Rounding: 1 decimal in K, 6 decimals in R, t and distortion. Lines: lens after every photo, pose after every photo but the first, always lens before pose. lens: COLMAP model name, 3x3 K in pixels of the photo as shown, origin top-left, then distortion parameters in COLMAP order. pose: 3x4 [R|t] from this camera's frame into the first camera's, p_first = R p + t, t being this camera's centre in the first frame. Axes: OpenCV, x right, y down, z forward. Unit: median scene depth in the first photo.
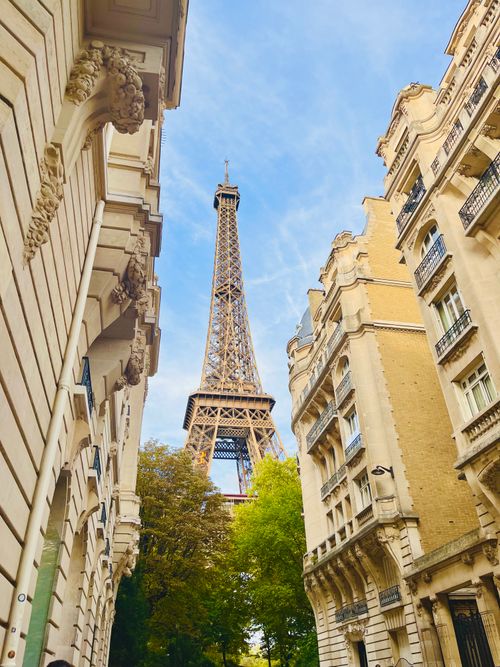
lens RADIAL K [[498.8, 0, 250.8], [0, 498.8, 343.9], [0, 0, 1]] dist [0.056631, -0.004973]
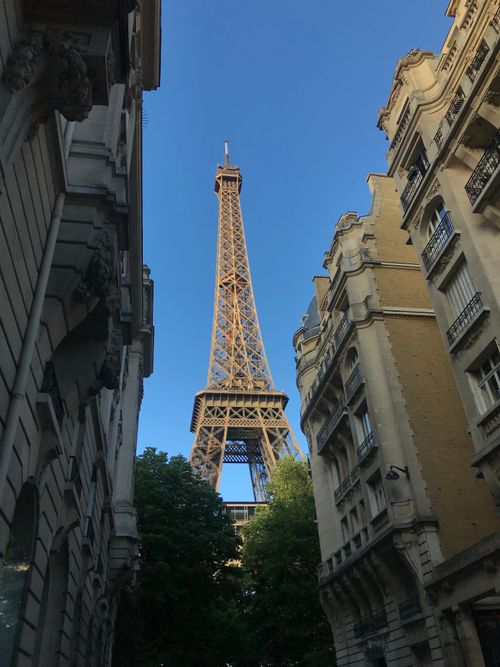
lens RADIAL K [[540.2, 0, 250.0], [0, 540.2, 333.5], [0, 0, 1]] dist [0.049625, 0.006759]
pose [[0.999044, -0.039378, -0.018969, 0.020047], [0.039238, 0.999200, -0.007695, -0.001250], [0.019257, 0.006943, 0.999790, 0.000126]]
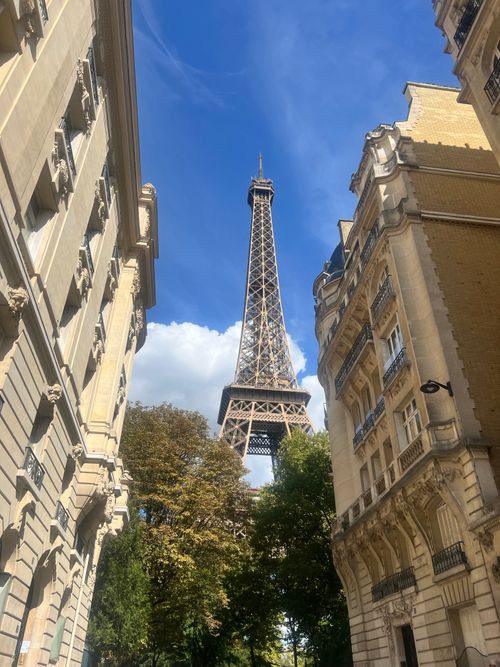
lens RADIAL K [[498.8, 0, 250.8], [0, 498.8, 343.9], [0, 0, 1]] dist [0.056631, -0.004973]
pose [[0.997362, -0.007697, -0.072177, 0.043581], [0.007703, 0.999970, -0.000200, 0.163295], [0.072176, -0.000356, 0.997392, 0.228565]]
